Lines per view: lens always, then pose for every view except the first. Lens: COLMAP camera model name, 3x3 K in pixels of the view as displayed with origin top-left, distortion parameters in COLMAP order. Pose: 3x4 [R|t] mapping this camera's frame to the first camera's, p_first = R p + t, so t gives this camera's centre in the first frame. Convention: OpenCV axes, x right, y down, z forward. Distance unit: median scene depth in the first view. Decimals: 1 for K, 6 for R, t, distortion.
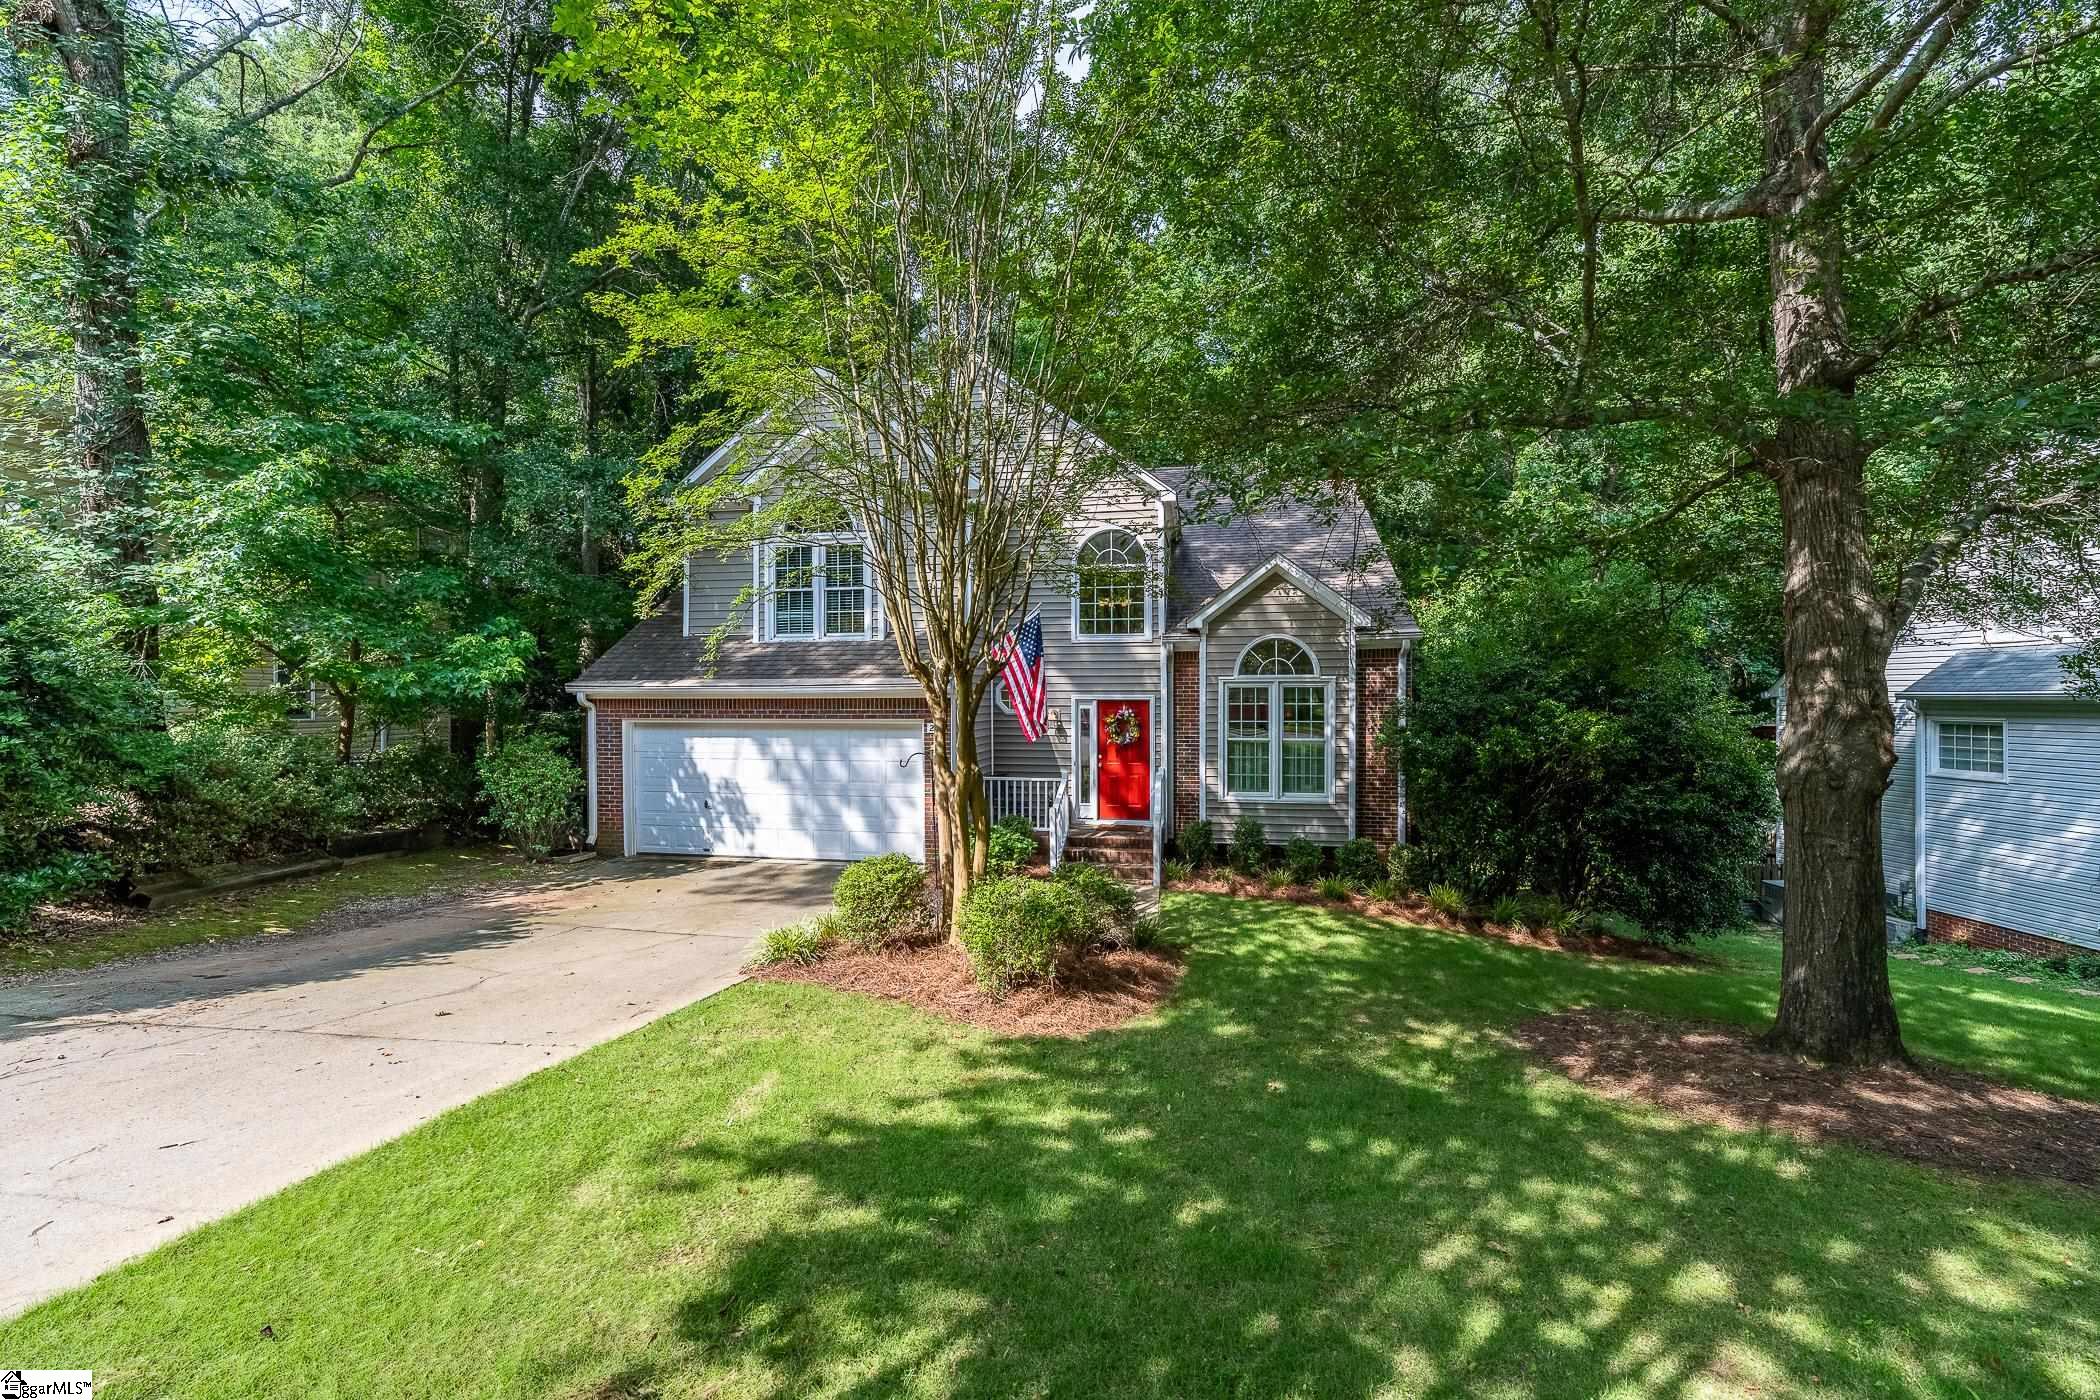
lens RADIAL K [[849.9, 0, 1041.5], [0, 849.9, 712.5], [0, 0, 1]] dist [-0.002622, 0.001001]
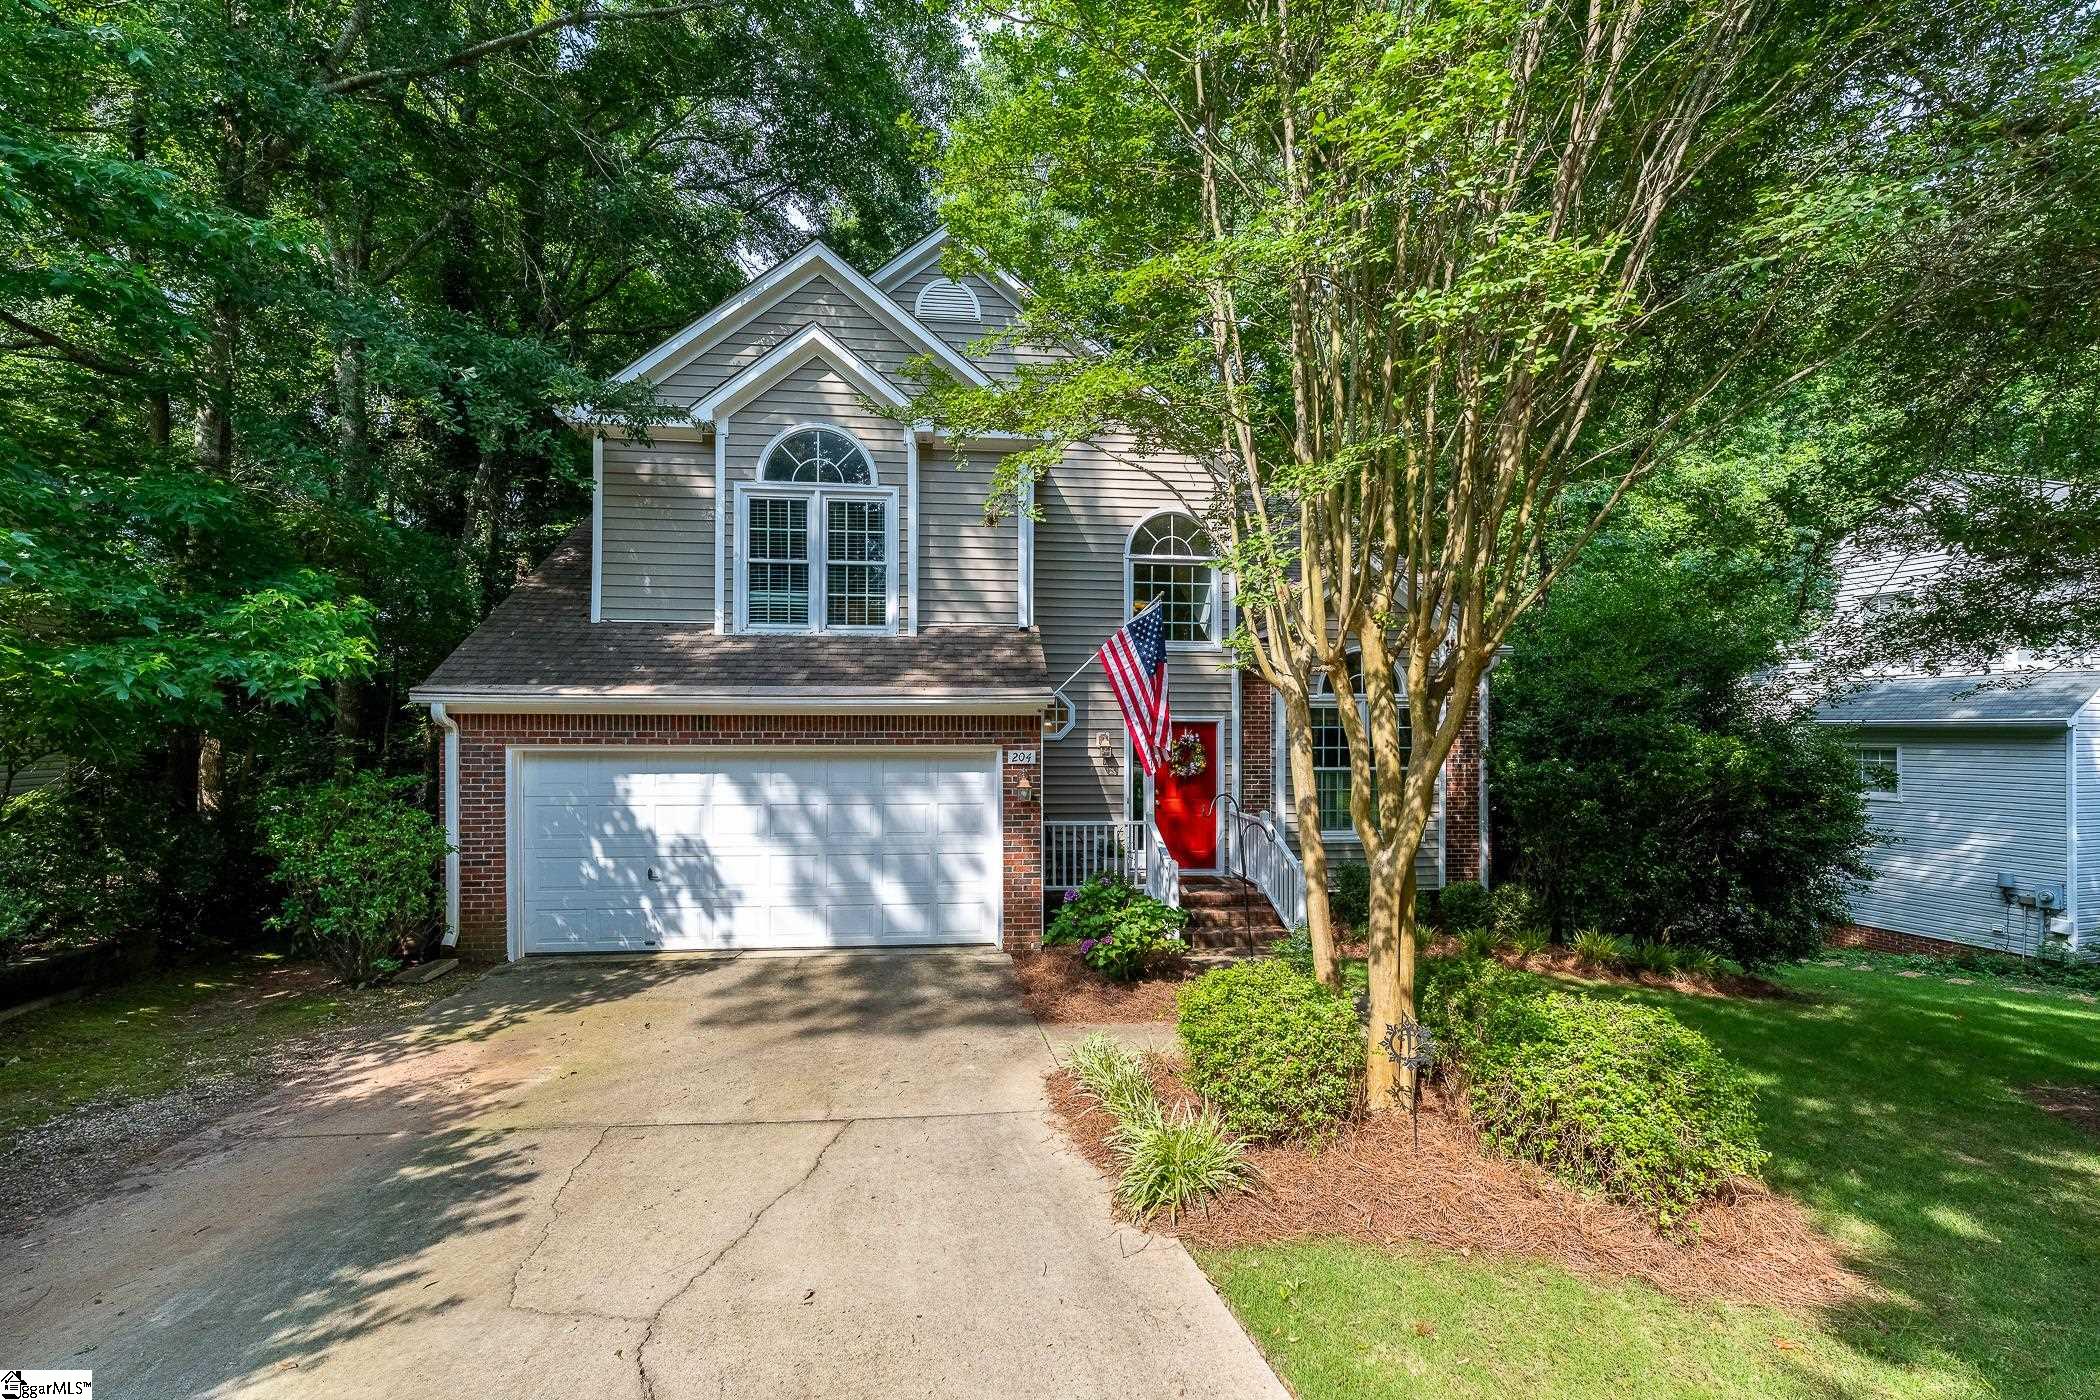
lens RADIAL K [[849.9, 0, 1022.3], [0, 849.9, 740.4], [0, 0, 1]] dist [-0.002622, 0.001001]
pose [[0.958069, 0.000321, 0.286538, -0.305530], [0.000808, 0.999992, -0.003821, 0.005725], [-0.286537, 0.003893, 0.958061, 0.281170]]
